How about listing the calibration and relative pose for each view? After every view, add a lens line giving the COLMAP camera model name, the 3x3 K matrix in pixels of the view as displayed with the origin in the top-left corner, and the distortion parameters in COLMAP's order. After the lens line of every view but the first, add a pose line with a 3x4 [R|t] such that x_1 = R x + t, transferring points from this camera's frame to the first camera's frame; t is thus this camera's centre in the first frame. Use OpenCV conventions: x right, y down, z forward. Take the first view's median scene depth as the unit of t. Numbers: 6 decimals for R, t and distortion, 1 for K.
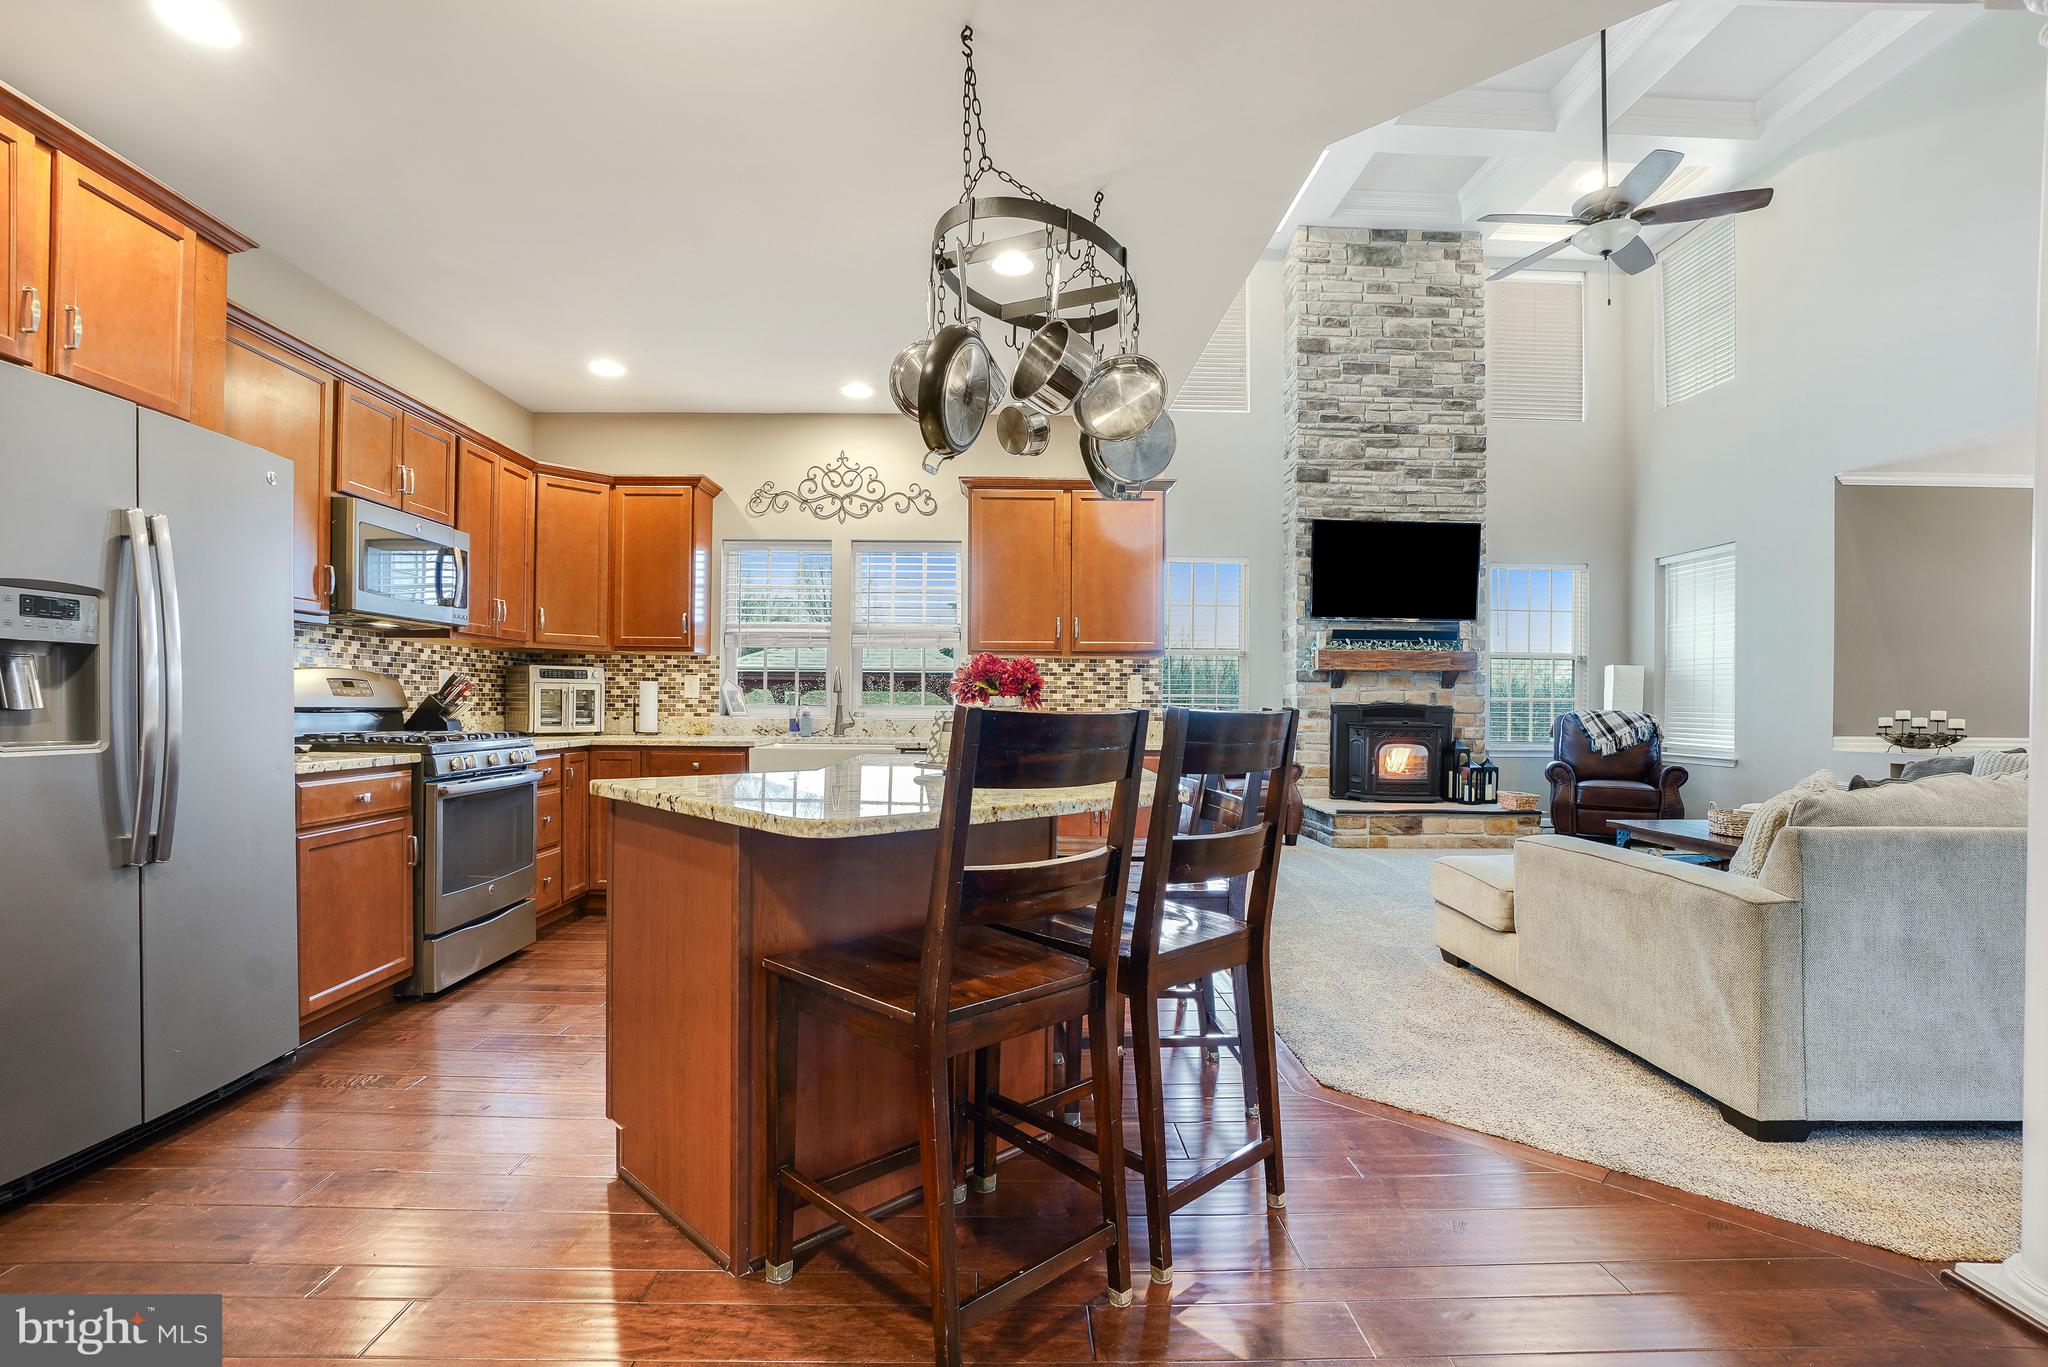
lens RADIAL K [[943.4, 0, 1035.4], [0, 943.4, 703.9], [0, 0, 1]] dist [-0.038682, 0.013704]
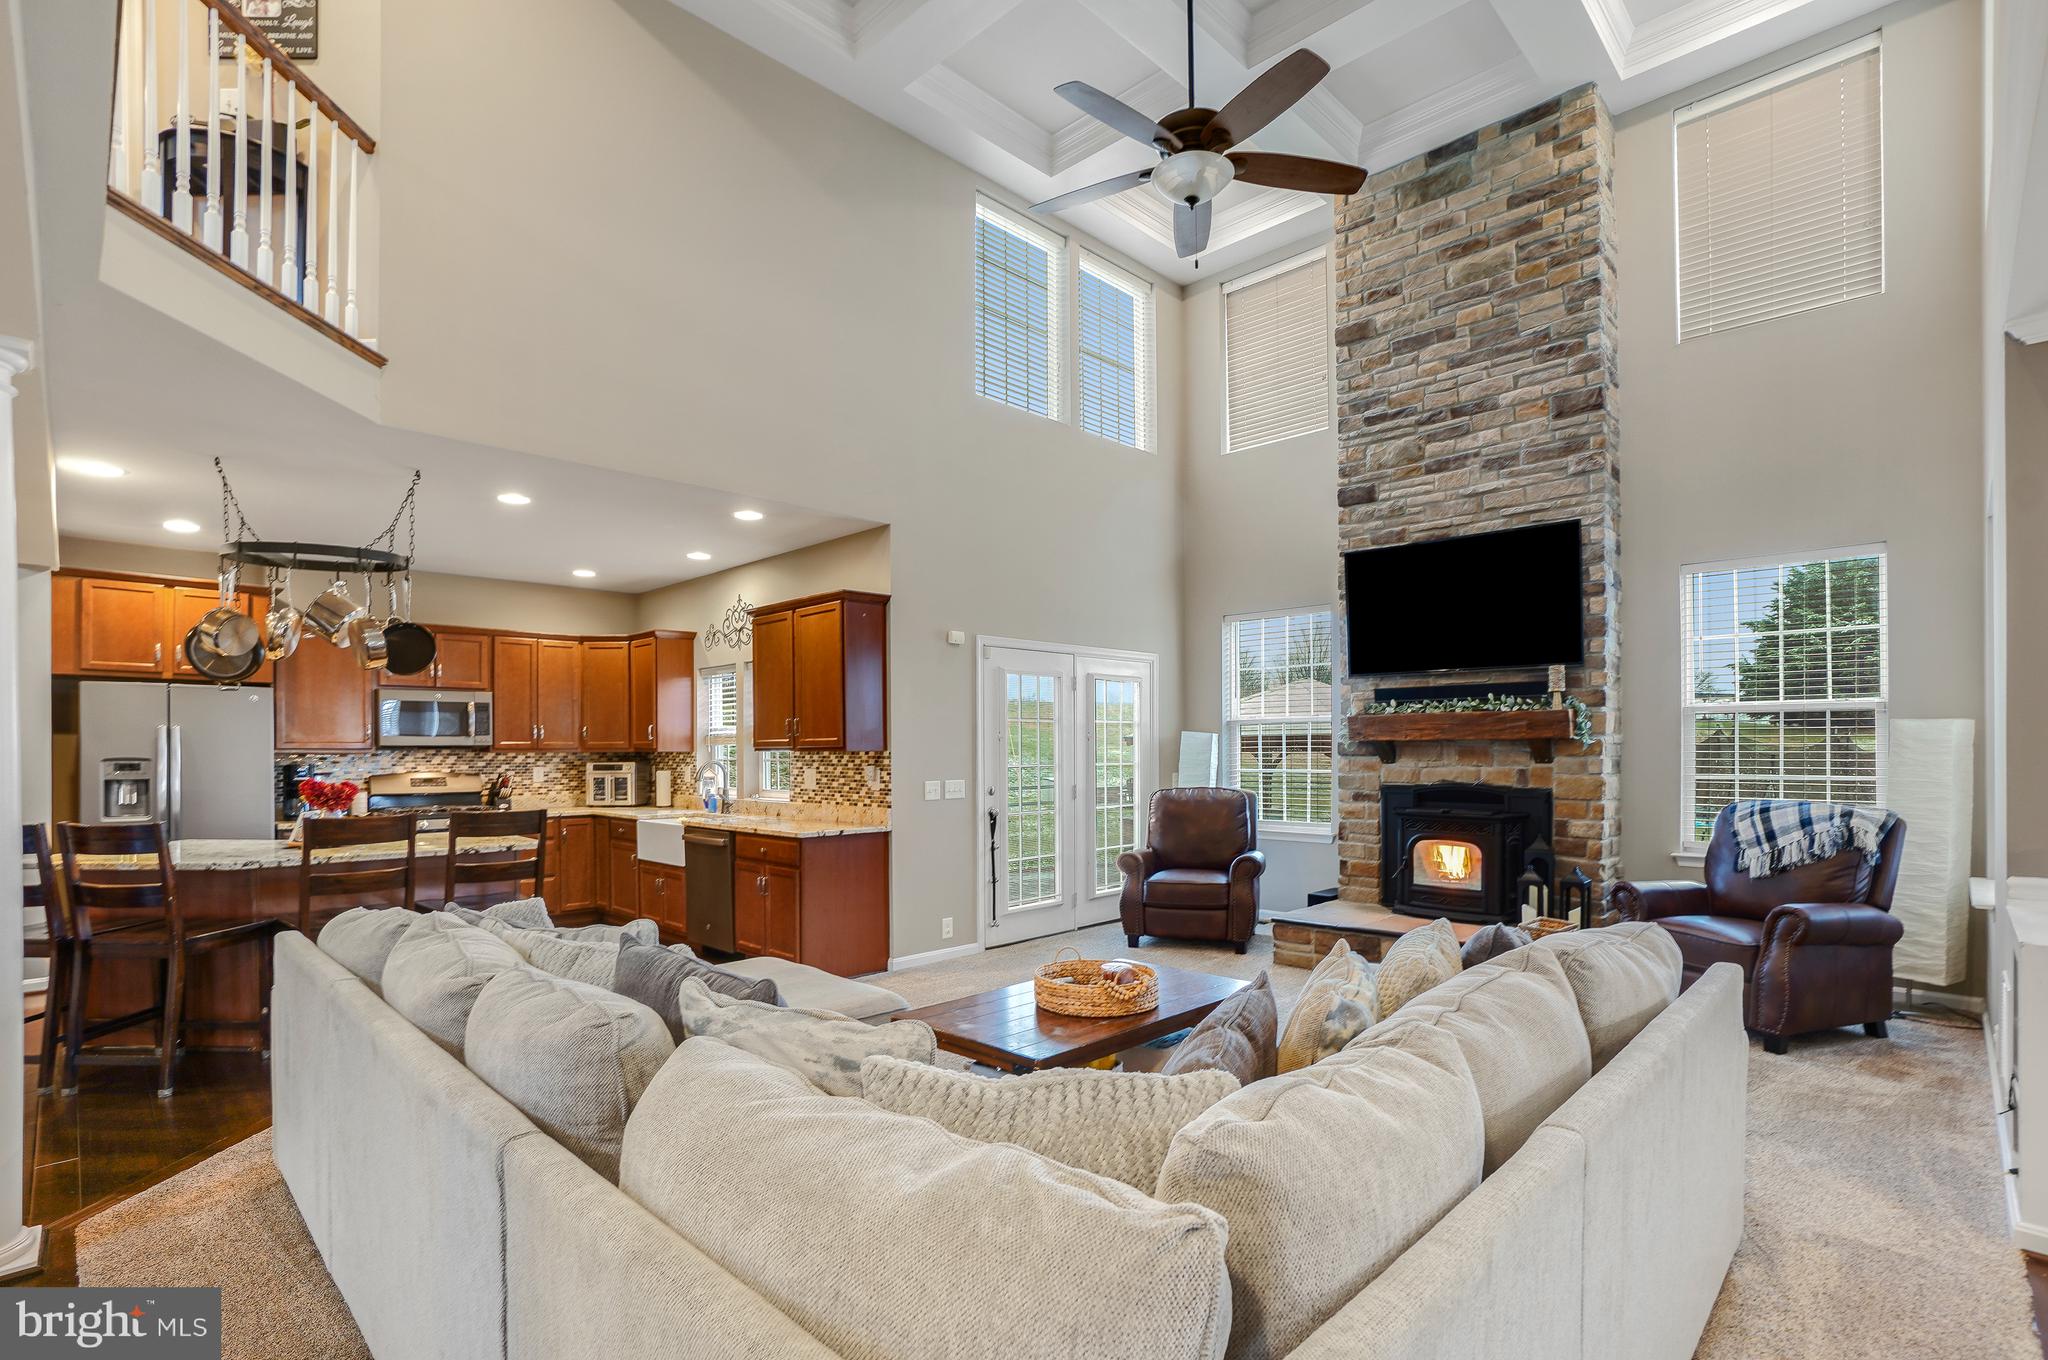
lens RADIAL K [[986.0, 0, 1030.0], [0, 986.0, 748.0], [0, 0, 1]] dist [-0.036759, 0.007943]
pose [[0.695474, -0.014087, -0.718413, 0.959134], [0.010501, 0.999900, -0.009441, -0.034863], [0.718475, -0.000979, 0.695552, 0.310709]]
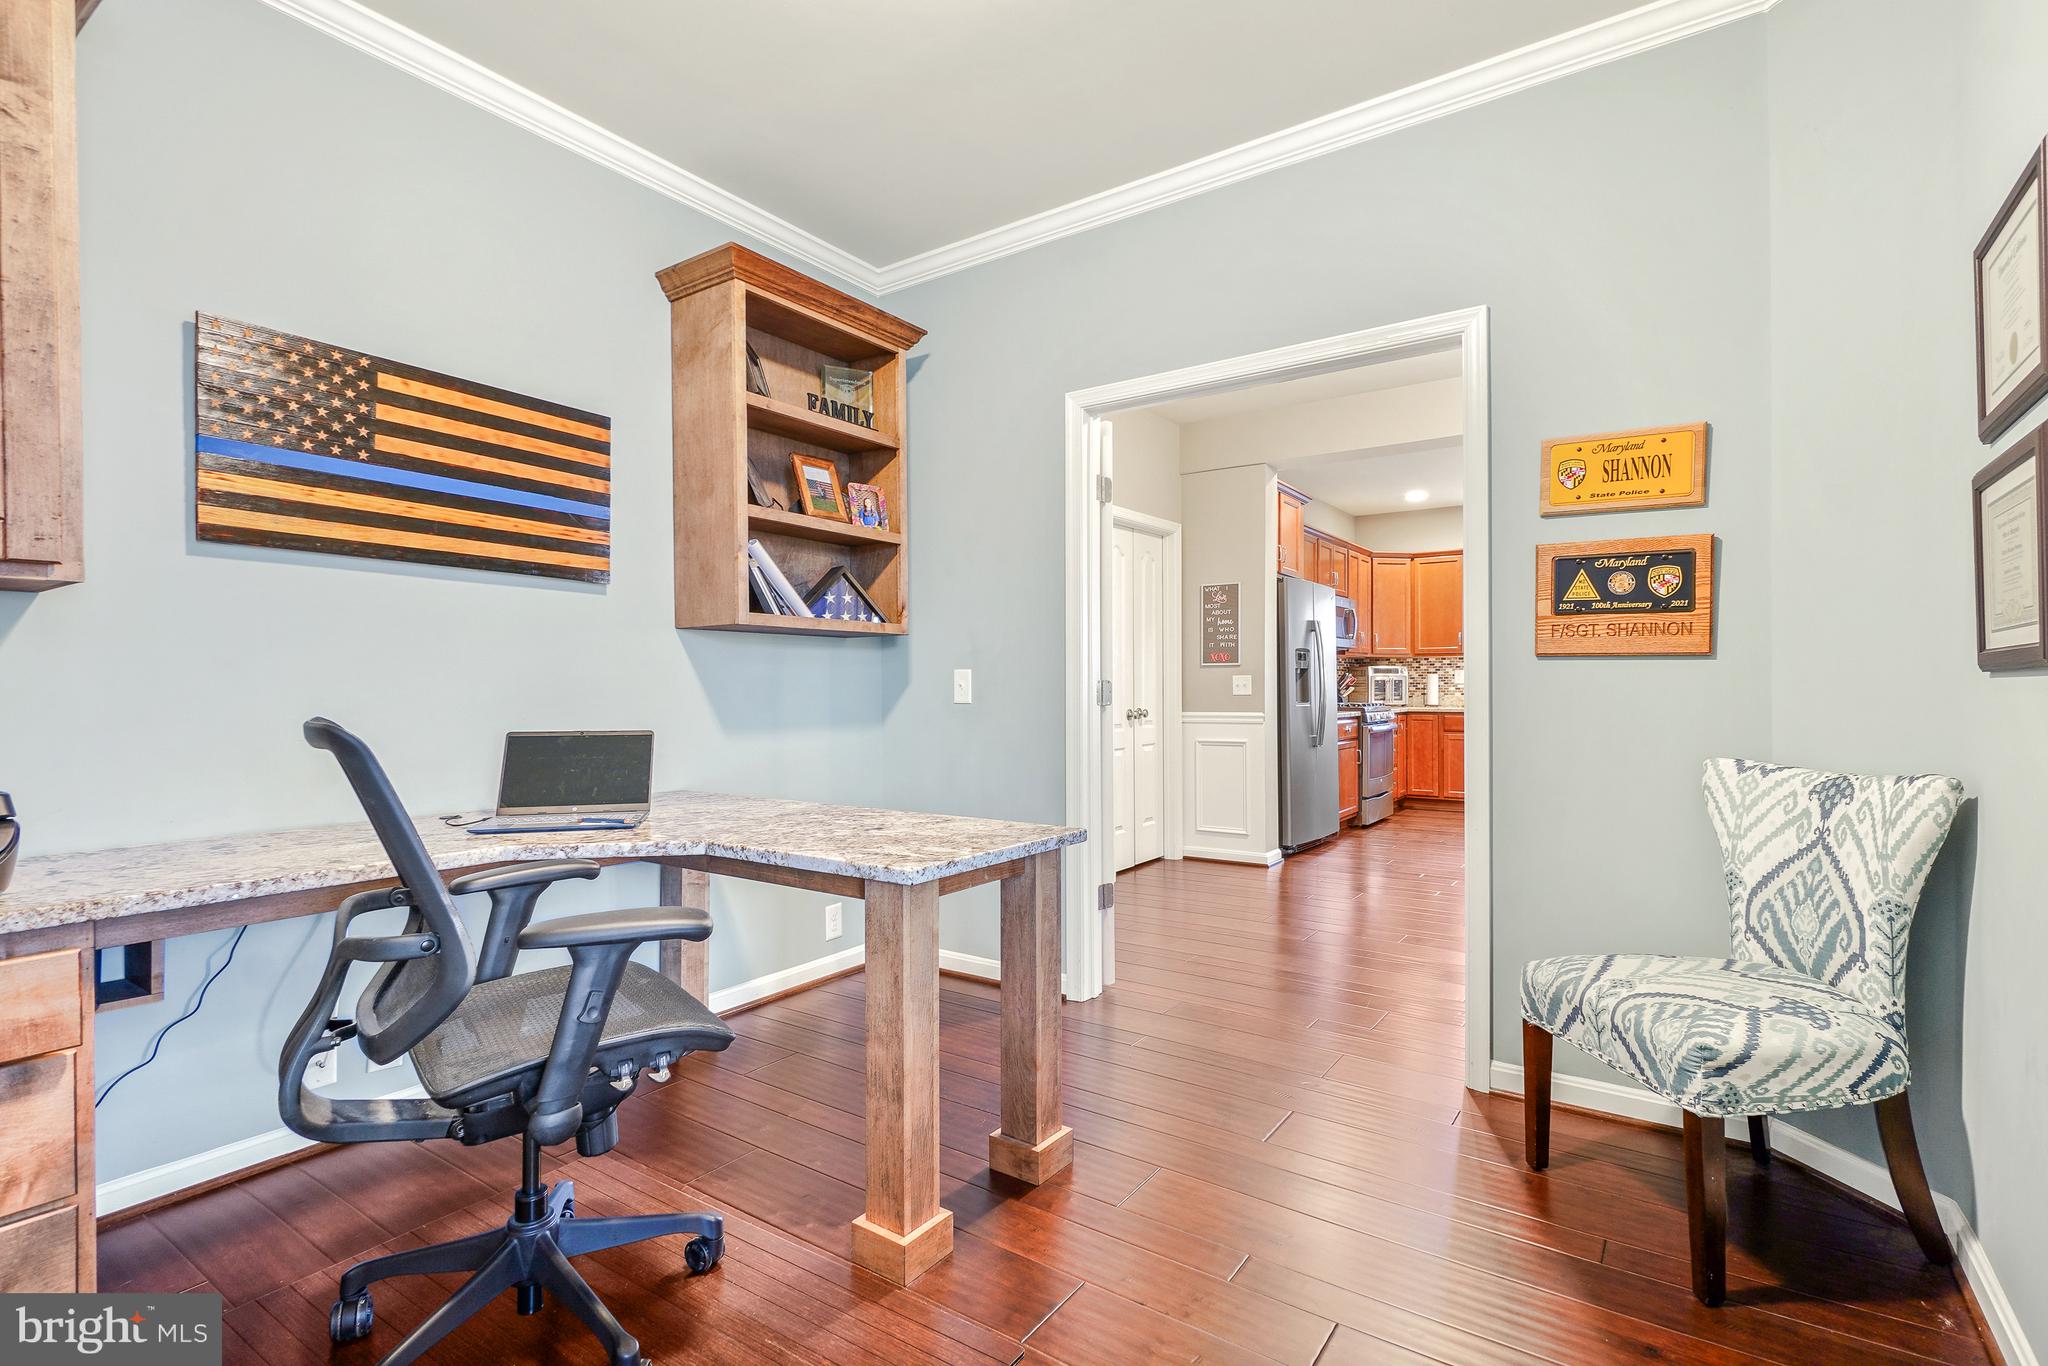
lens RADIAL K [[983.5, 0, 1025.3], [0, 983.5, 682.7], [0, 0, 1]] dist [0.002269, -0.000016]
pose [[0.806531, -0.008507, -0.591131, 0.029347], [0.005376, 0.999961, -0.007055, -0.000234], [0.591168, 0.002512, 0.806545, -0.723753]]
